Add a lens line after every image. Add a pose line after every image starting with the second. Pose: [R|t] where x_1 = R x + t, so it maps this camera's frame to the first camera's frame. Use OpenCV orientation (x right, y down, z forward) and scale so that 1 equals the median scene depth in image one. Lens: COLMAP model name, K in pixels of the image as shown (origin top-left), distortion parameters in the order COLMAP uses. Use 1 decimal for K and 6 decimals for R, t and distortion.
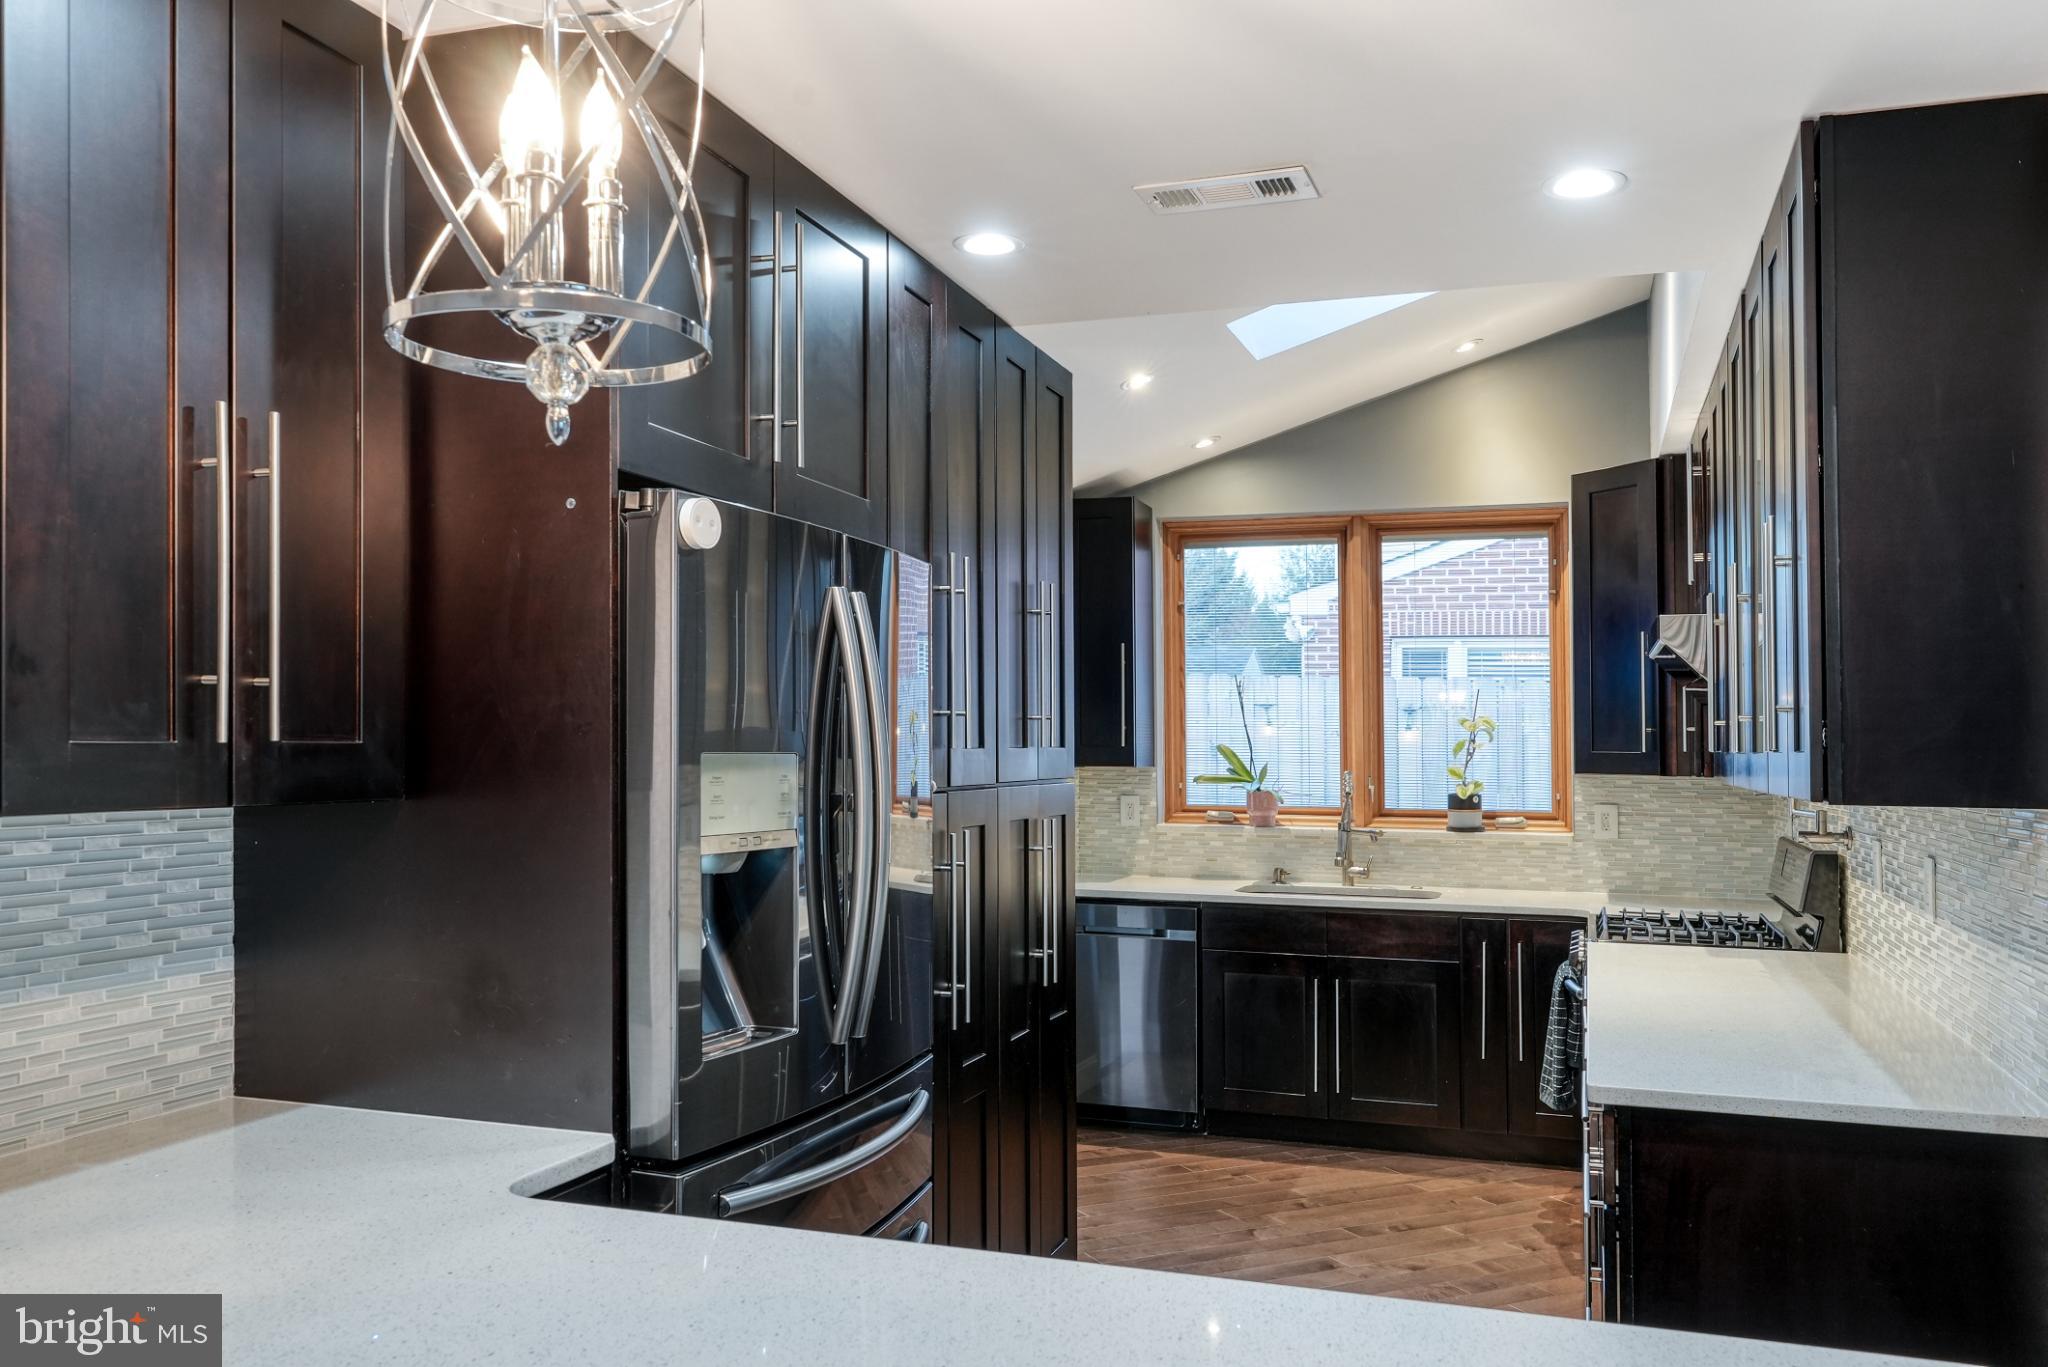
lens RADIAL K [[1679.5, 0, 897.7], [0, 1679.5, 590.6], [0, 0, 1]] dist [-0.002107, -0.006724]
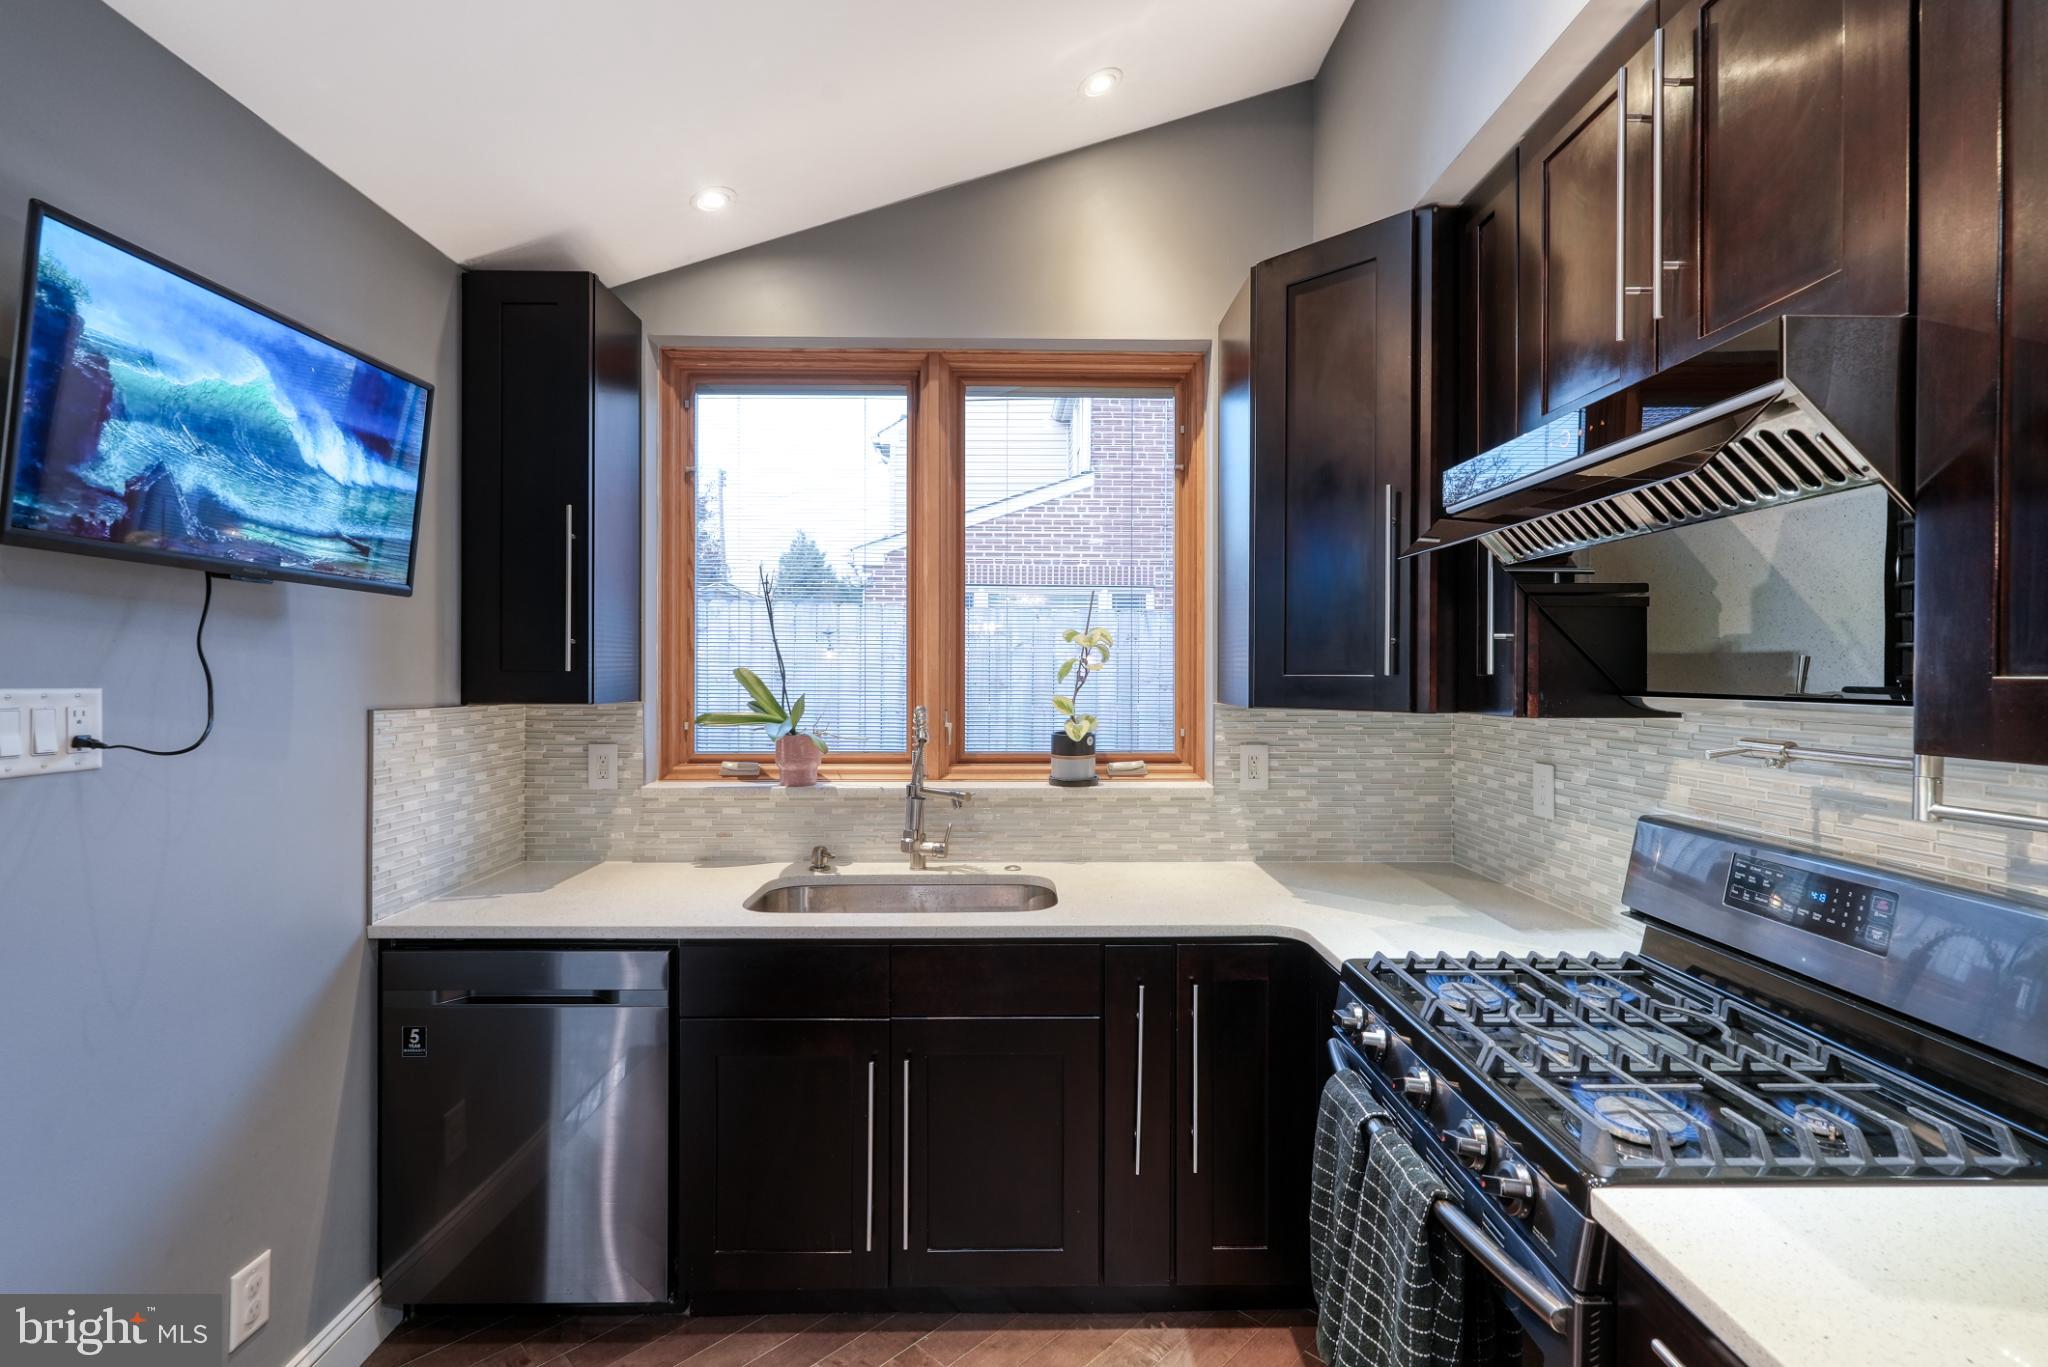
lens RADIAL K [[960.9, 0, 1014.2], [0, 960.9, 691.0], [0, 0, 1]] dist [-0.006766, 0.004634]
pose [[0.922376, -0.014302, 0.386028, 0.159517], [-0.029741, 0.993719, 0.107880, 0.061243], [-0.385146, -0.110987, 0.916157, 0.658002]]
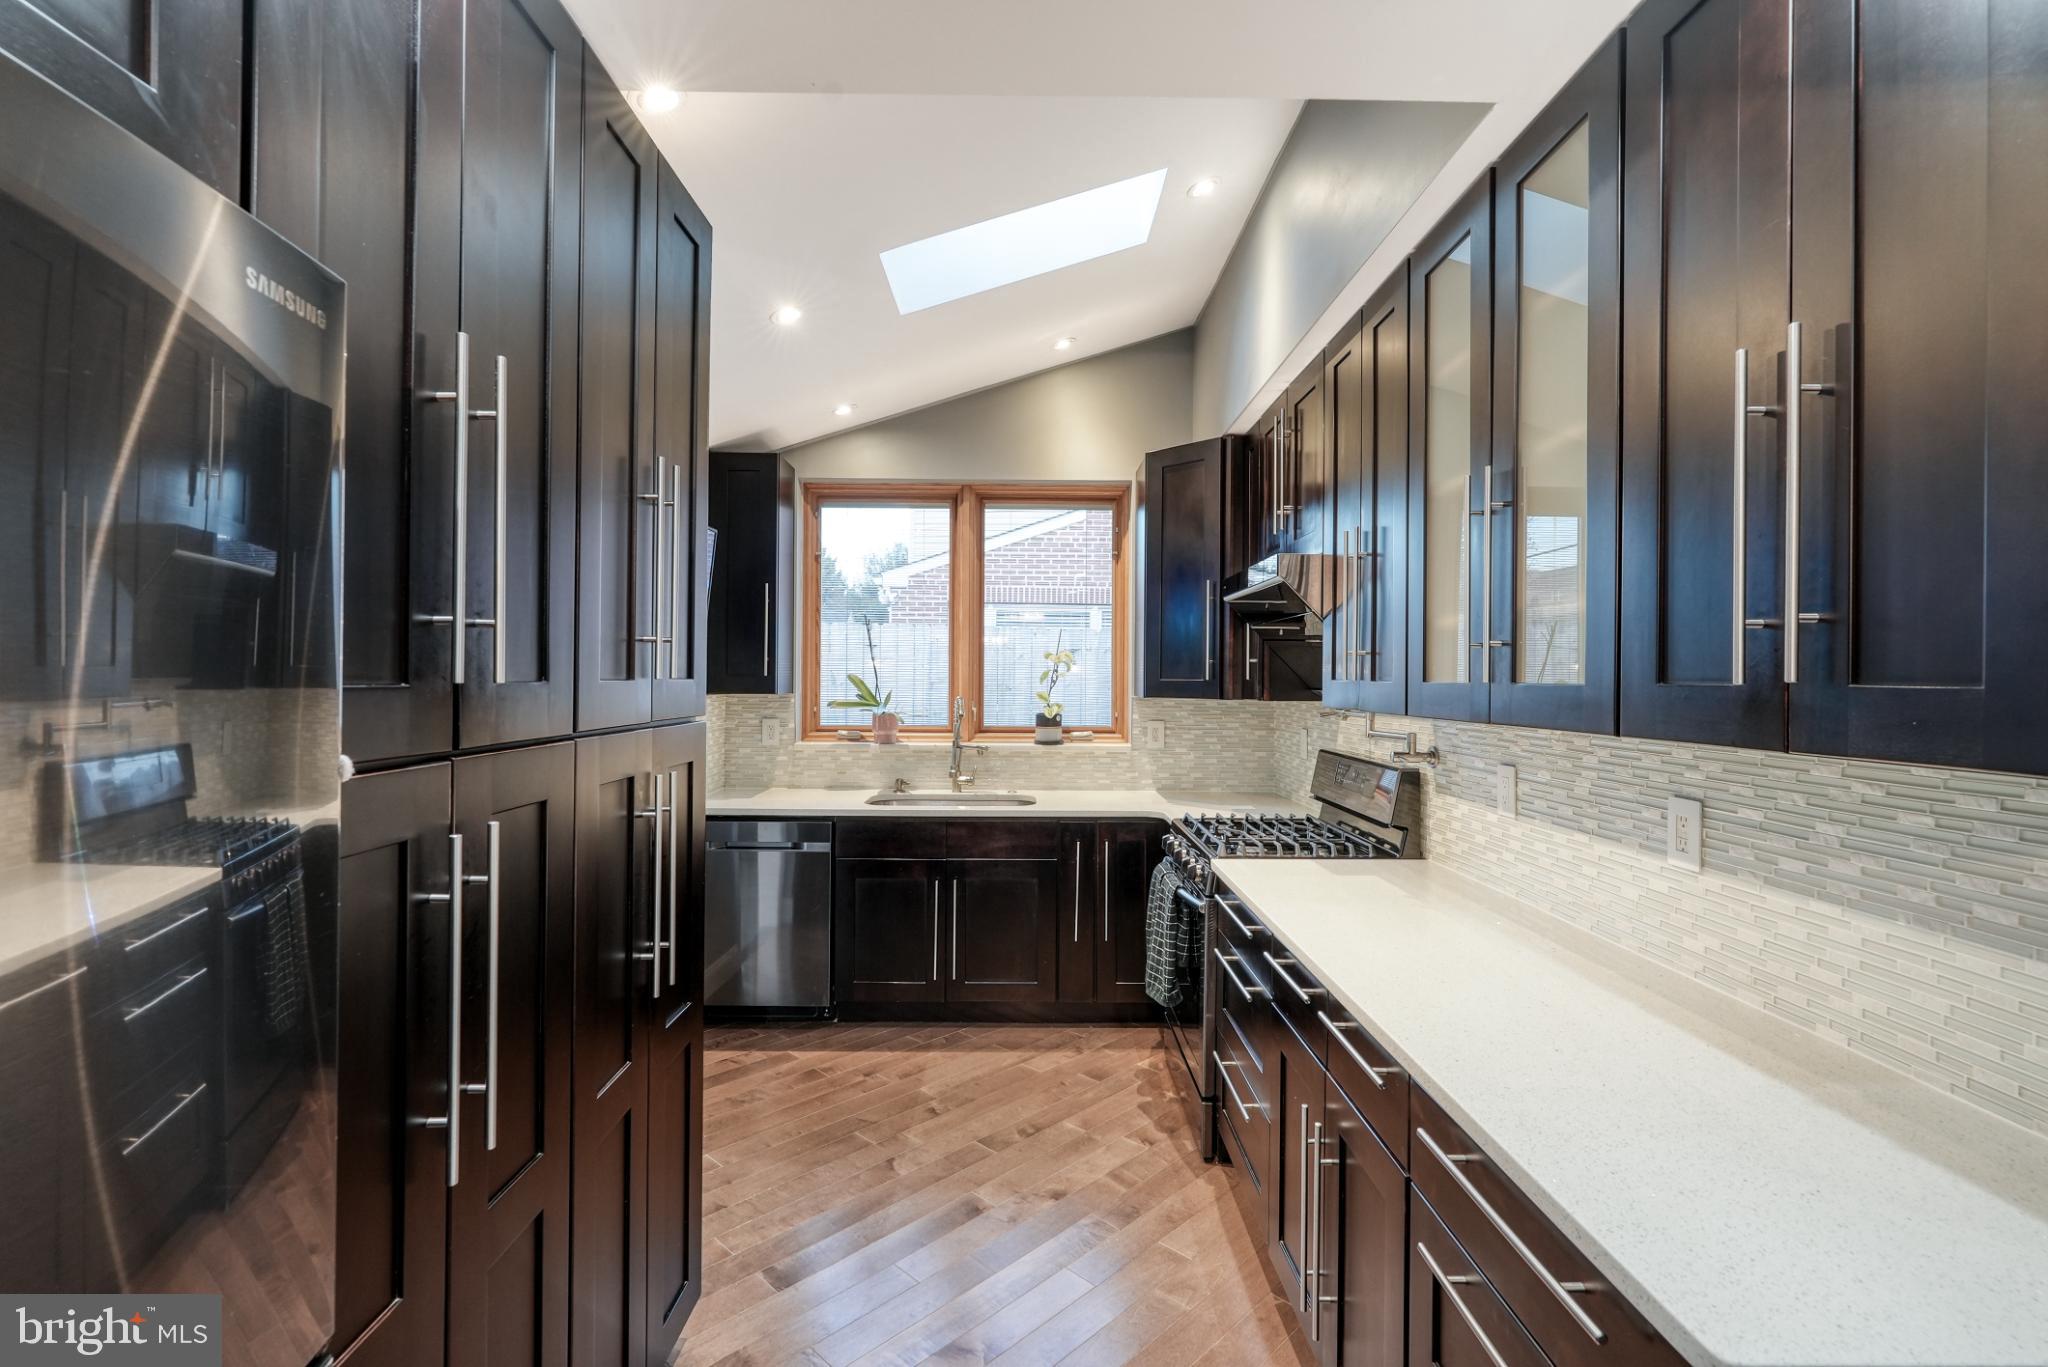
lens RADIAL K [[960.9, 0, 1011.9], [0, 960.9, 654.7], [0, 0, 1]] dist [-0.006766, 0.004634]
pose [[0.926820, 0.006203, 0.375455, 0.050291], [-0.033065, 0.997328, 0.065143, 0.034551], [-0.374047, -0.072790, 0.924549, 0.379696]]
